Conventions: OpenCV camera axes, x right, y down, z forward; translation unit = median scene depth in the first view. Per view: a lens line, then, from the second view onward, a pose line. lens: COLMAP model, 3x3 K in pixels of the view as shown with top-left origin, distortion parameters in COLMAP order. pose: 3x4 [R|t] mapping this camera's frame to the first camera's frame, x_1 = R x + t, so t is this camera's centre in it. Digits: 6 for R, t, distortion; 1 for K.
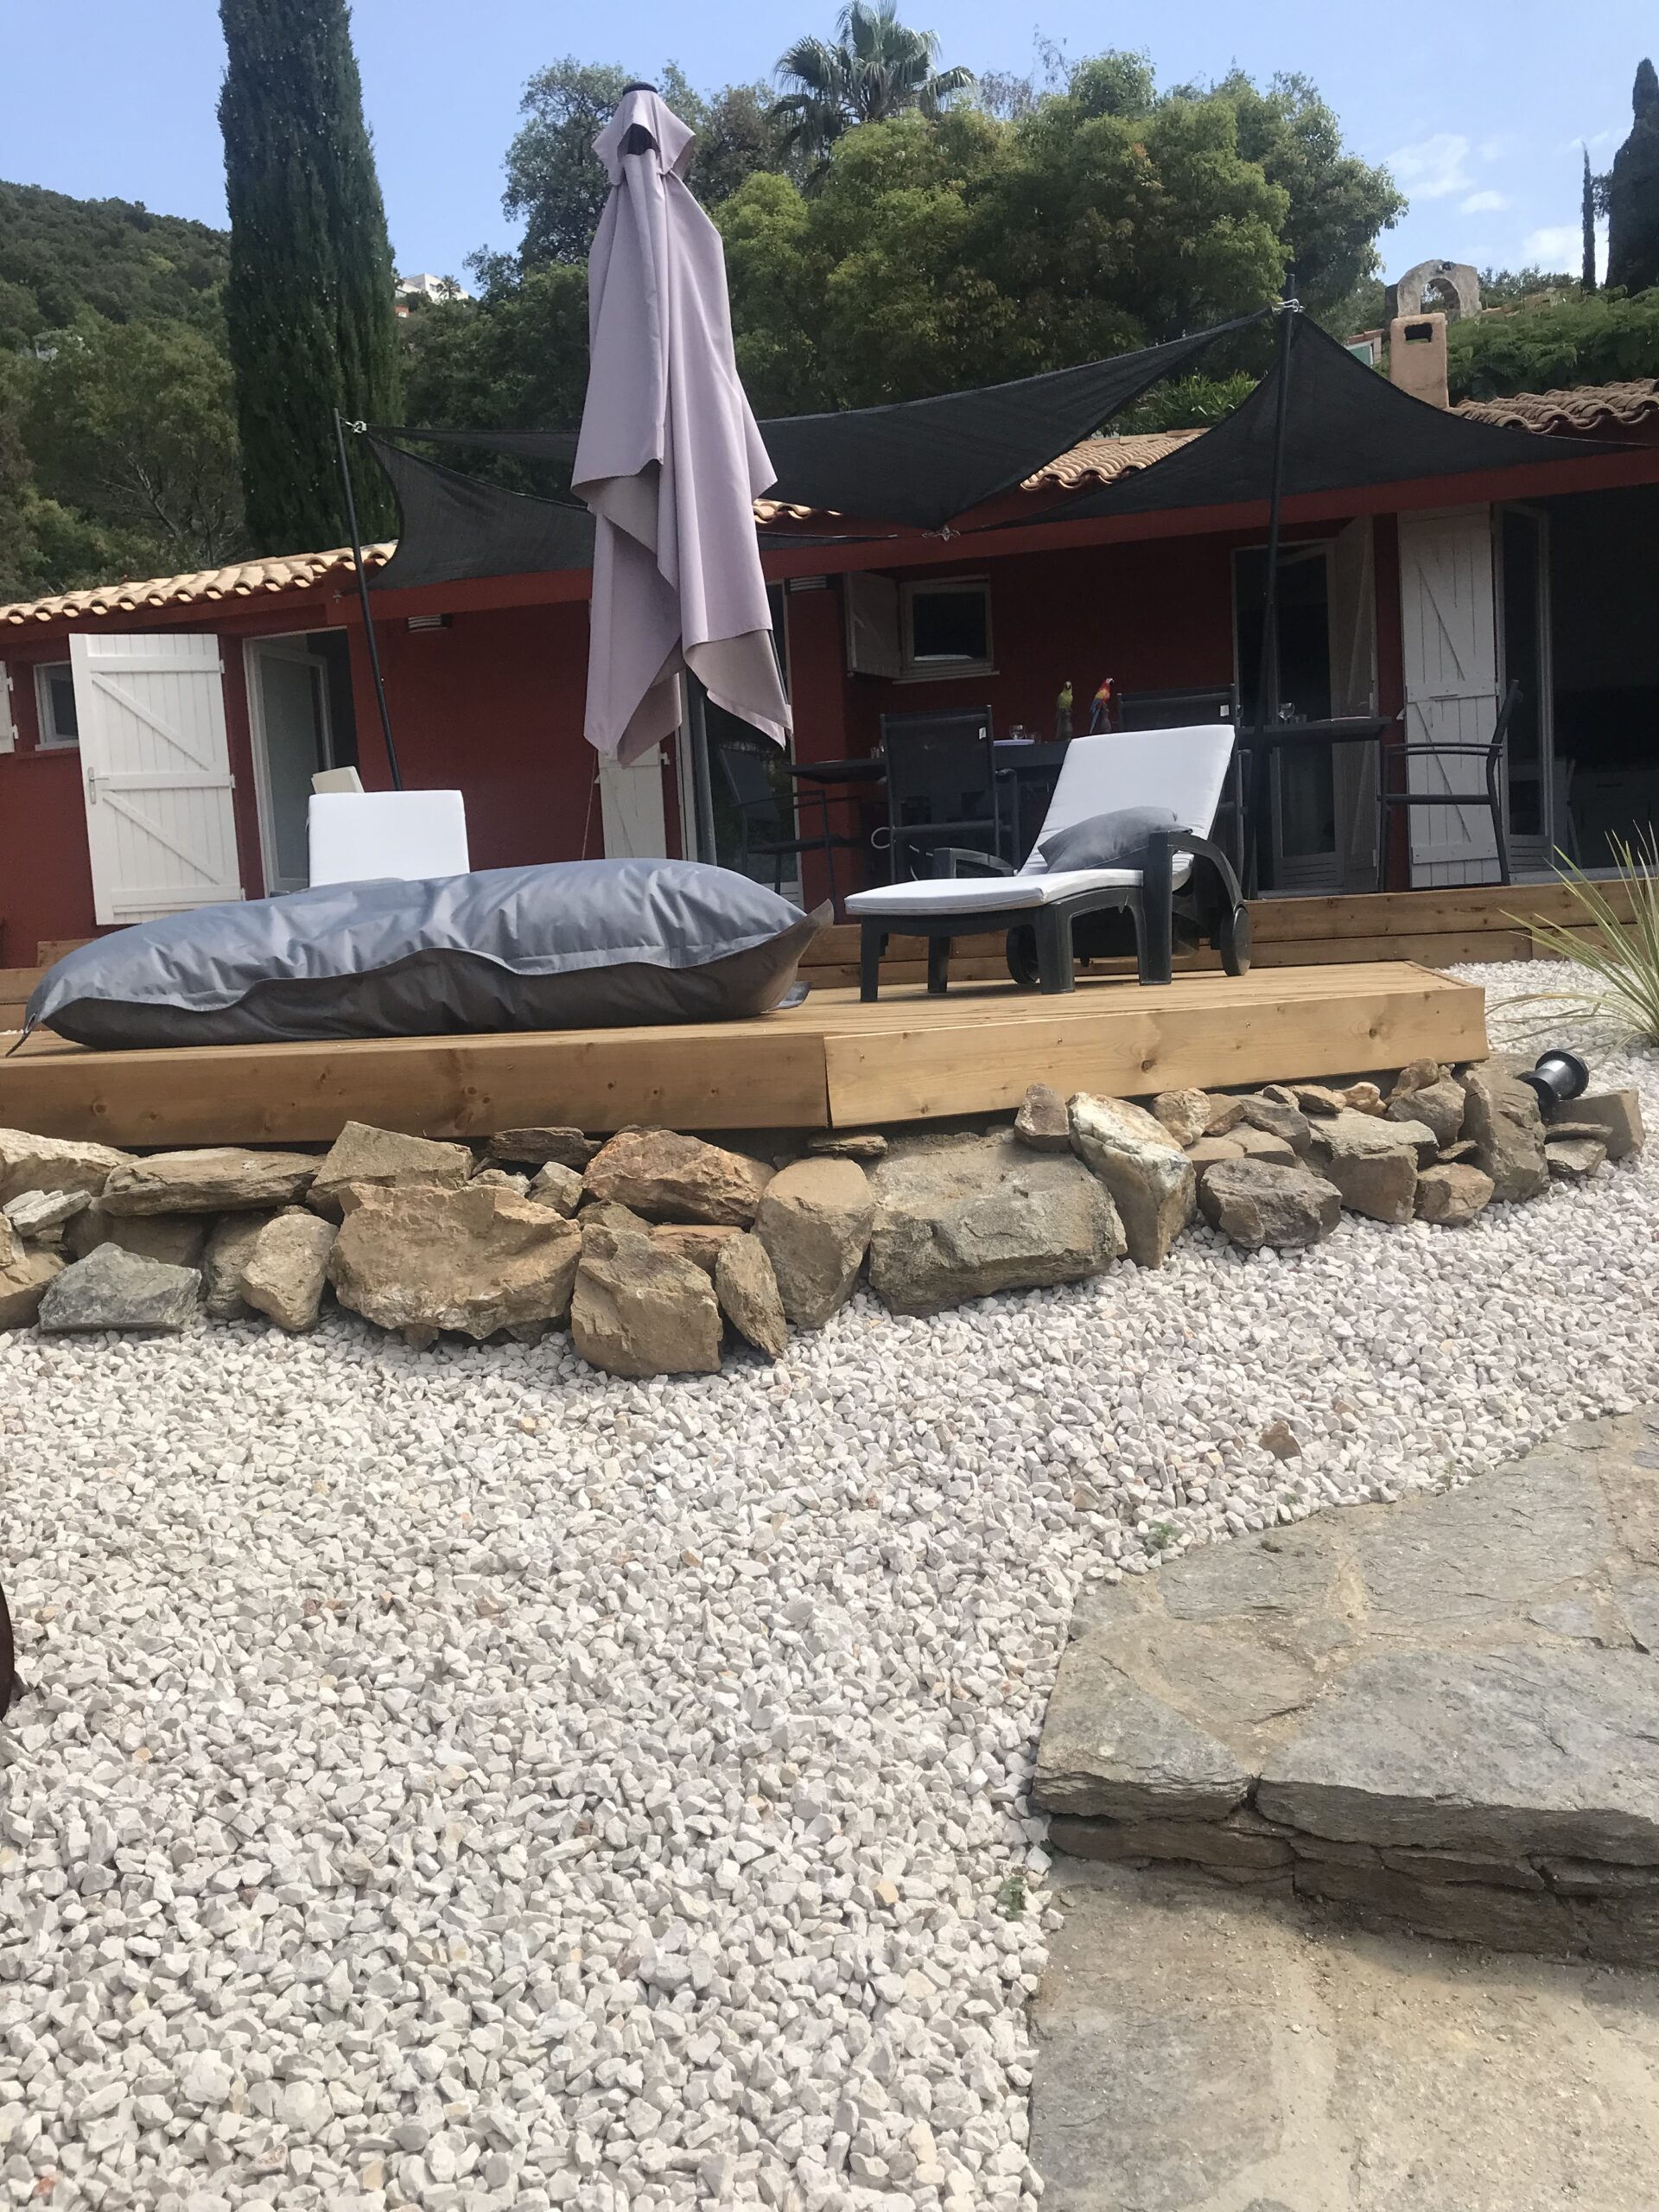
lens RADIAL K [[1796.2, 0, 842.3], [0, 1796.2, 1092.7], [0, 0, 1]] dist [0.031483, -0.037475]
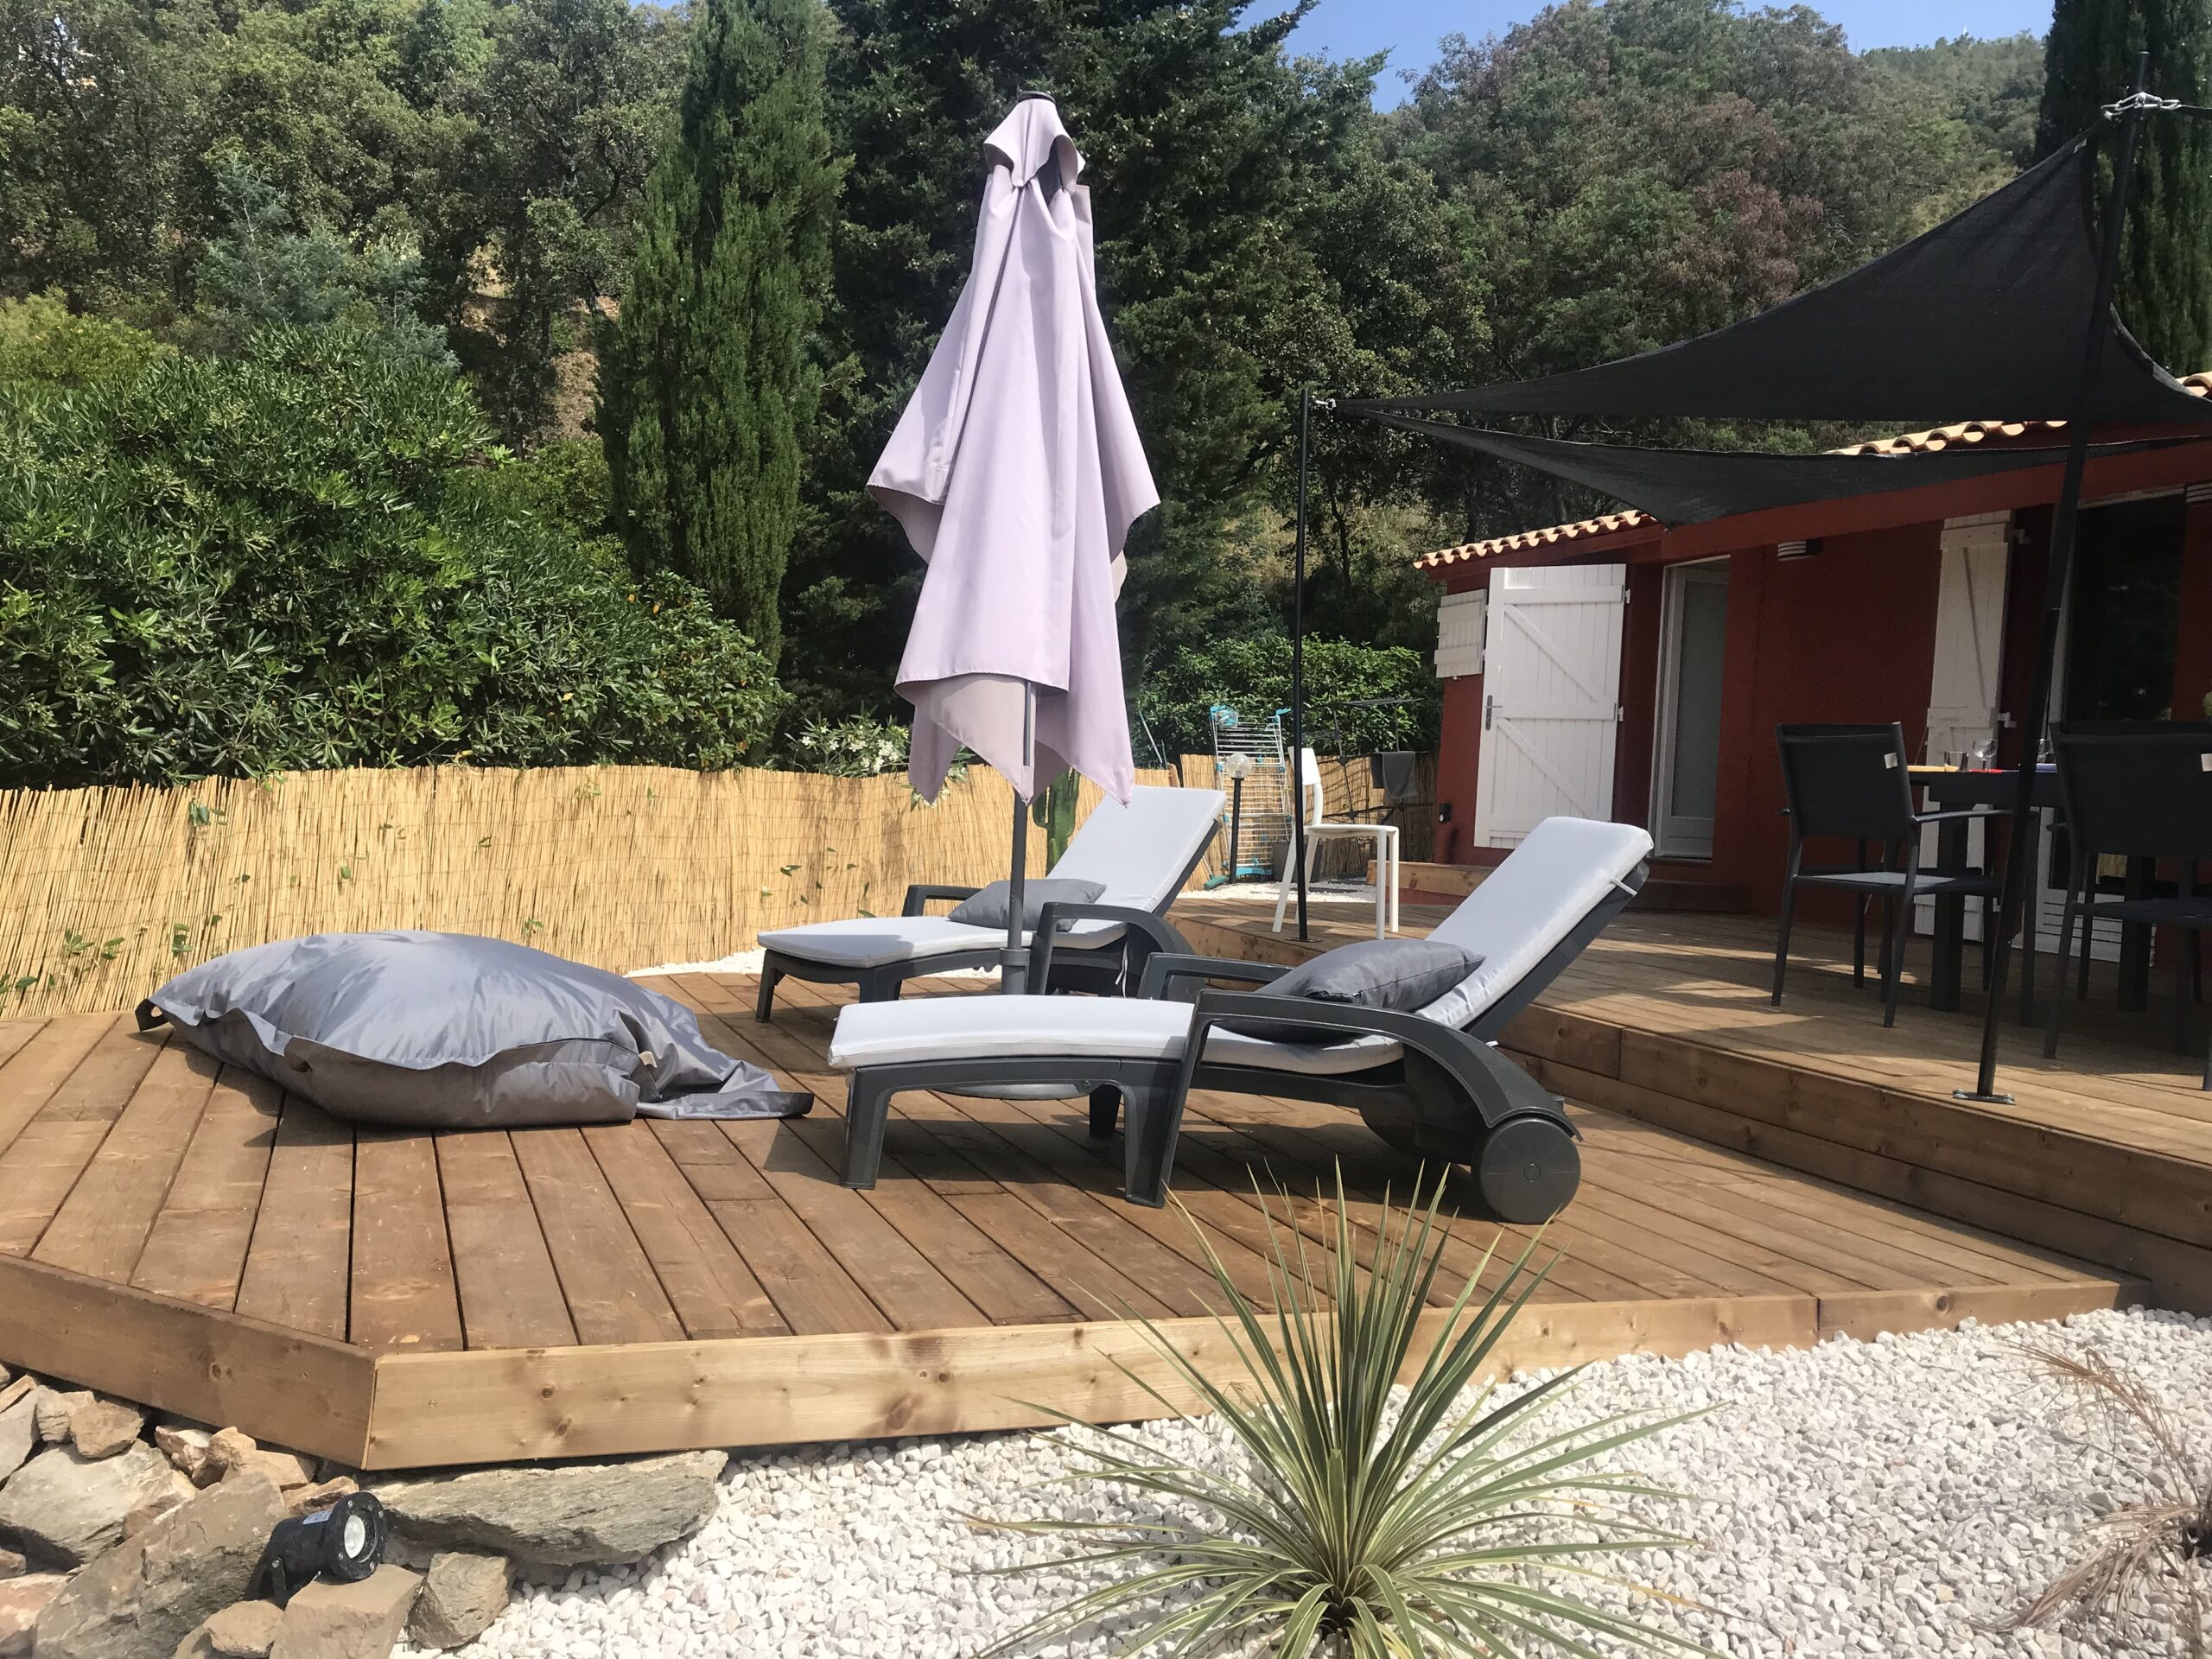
lens RADIAL K [[1796.2, 0, 1101.6], [0, 1796.2, 818.5], [0, 0, 1]] dist [0.031483, -0.037475]
pose [[0.552334, 0.107673, -0.826640, 0.676054], [-0.161333, 0.986682, 0.020722, -0.203341], [0.817862, 0.121919, 0.562349, 0.527186]]
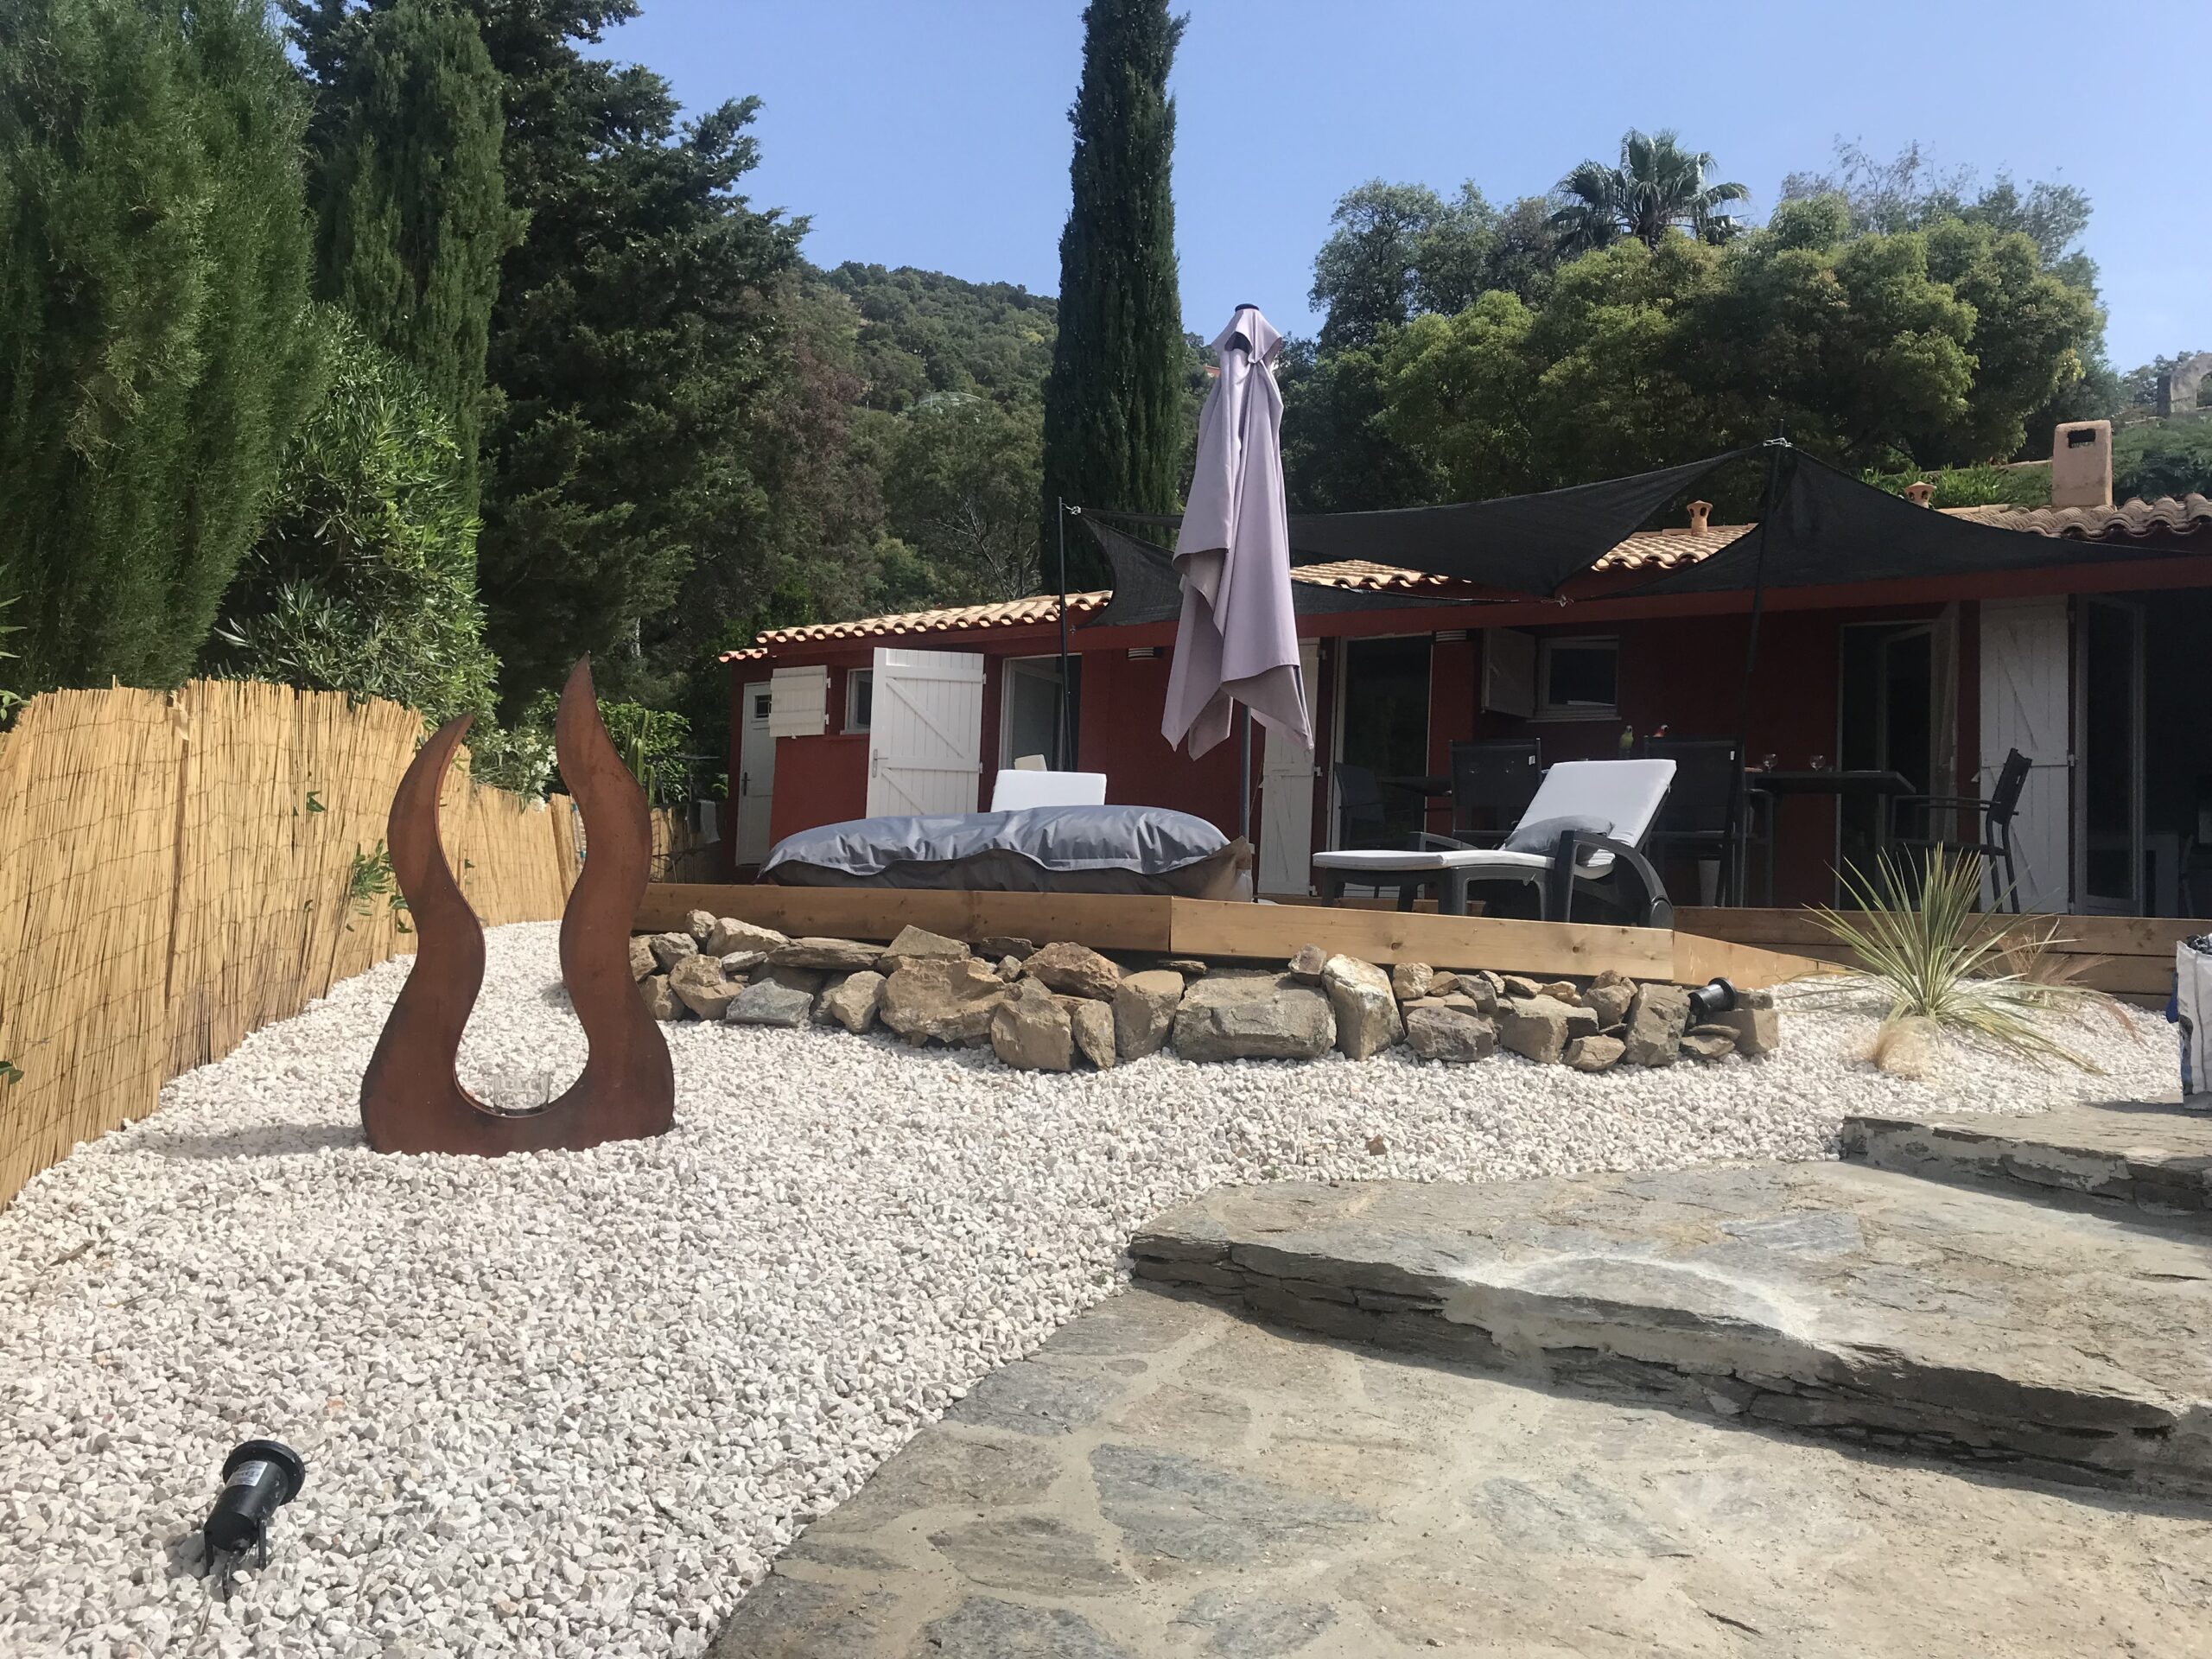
lens RADIAL K [[1796.2, 0, 1109.3], [0, 1796.2, 835.6], [0, 0, 1]] dist [0.031483, -0.037475]
pose [[0.957954, 0.079597, -0.275661, 0.202543], [-0.122098, 0.982508, -0.140605, 0.080122], [0.259647, 0.168351, 0.950916, -0.320707]]
